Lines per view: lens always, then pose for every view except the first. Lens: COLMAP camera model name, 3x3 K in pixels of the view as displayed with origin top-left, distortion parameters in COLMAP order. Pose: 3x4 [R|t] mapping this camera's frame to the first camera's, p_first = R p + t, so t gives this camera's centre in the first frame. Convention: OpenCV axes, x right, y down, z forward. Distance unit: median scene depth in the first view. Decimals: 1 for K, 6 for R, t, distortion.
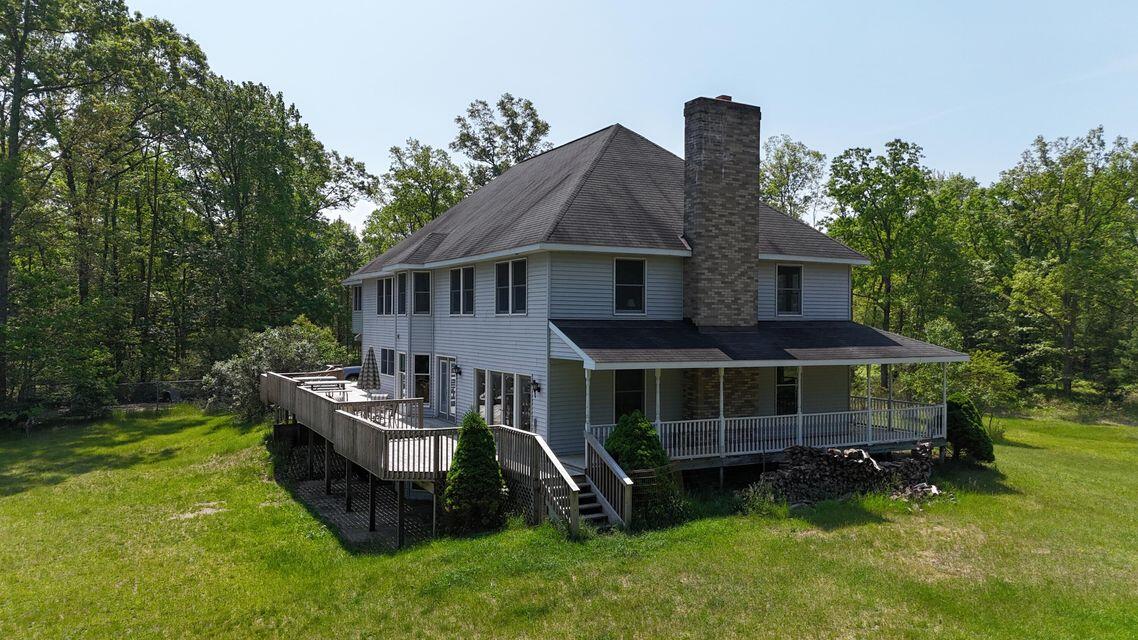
lens RADIAL K [[811.3, 0, 556.1], [0, 811.3, 324.8], [0, 0, 1]] dist [0.035868, -0.002149]
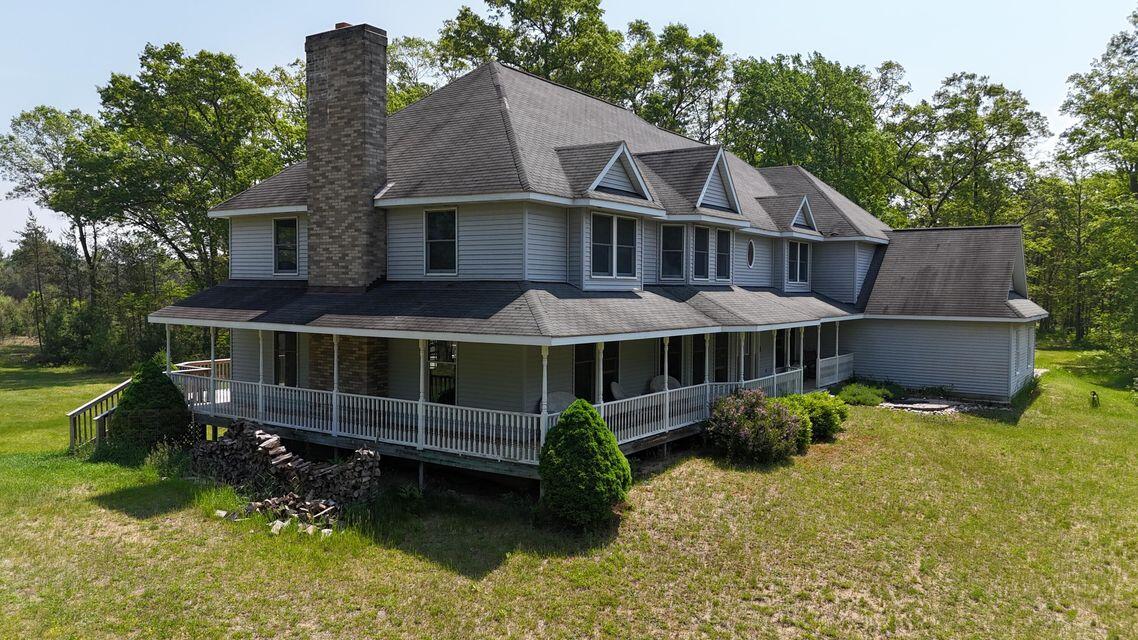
lens RADIAL K [[856.8, 0, 569.0], [0, 856.8, 320.0], [0, 0, 1]] dist [0.043038, -0.051133]
pose [[0.470489, 0.036613, -0.881646, 1.139542], [-0.017595, 0.999329, 0.032110, 0.003654], [0.882231, 0.000405, 0.470817, 0.771719]]
